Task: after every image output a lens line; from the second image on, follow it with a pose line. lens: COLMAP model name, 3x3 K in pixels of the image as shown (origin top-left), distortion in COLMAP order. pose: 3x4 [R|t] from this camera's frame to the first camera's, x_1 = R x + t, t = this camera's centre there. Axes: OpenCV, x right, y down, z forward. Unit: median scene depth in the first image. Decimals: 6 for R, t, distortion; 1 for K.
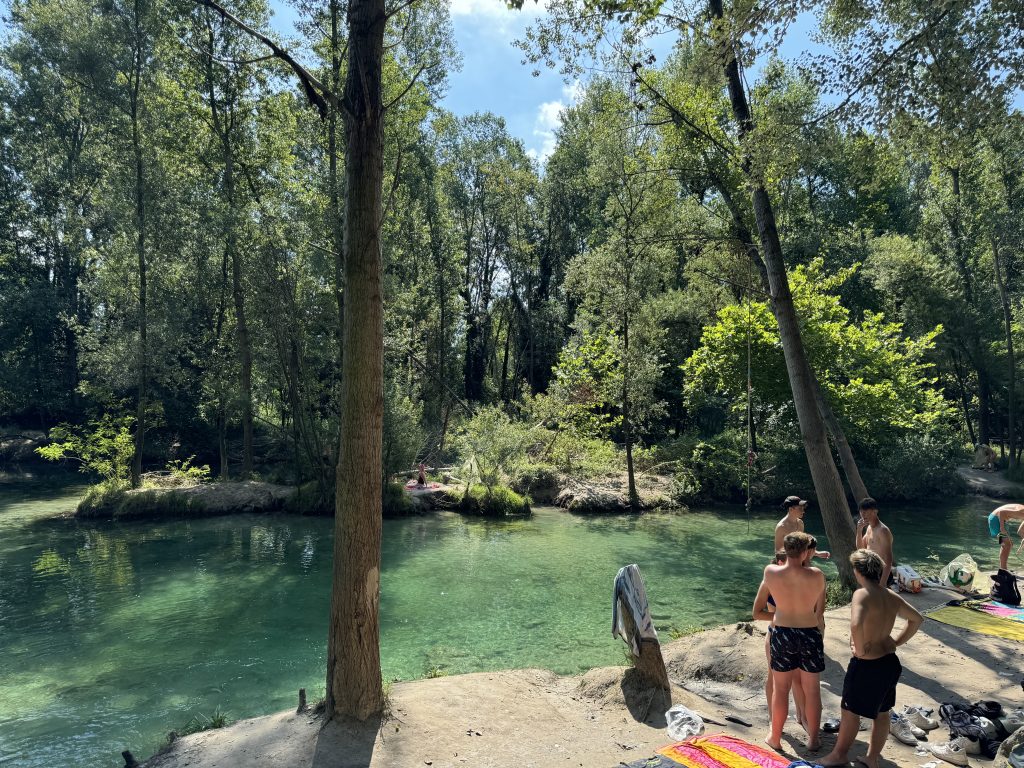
lens RADIAL K [[721.7, 0, 502.6], [0, 721.7, 387.8], [0, 0, 1]] dist [0.003142, -0.004649]
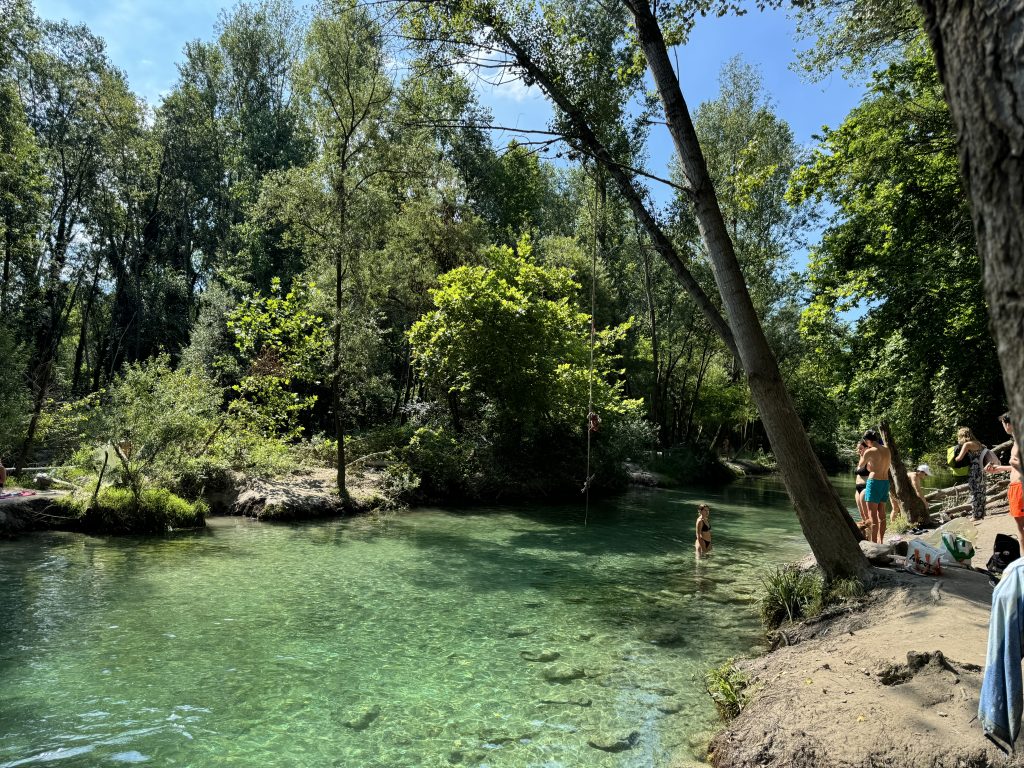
lens RADIAL K [[694.3, 0, 512.0], [0, 694.3, 384.0], [0, 0, 1]] dist [0.085682, -0.138666]
pose [[0.822322, 0.049634, 0.566854, -0.096091], [-0.026468, 0.998447, -0.049028, 0.062673], [-0.568407, 0.025314, 0.822358, 0.283217]]
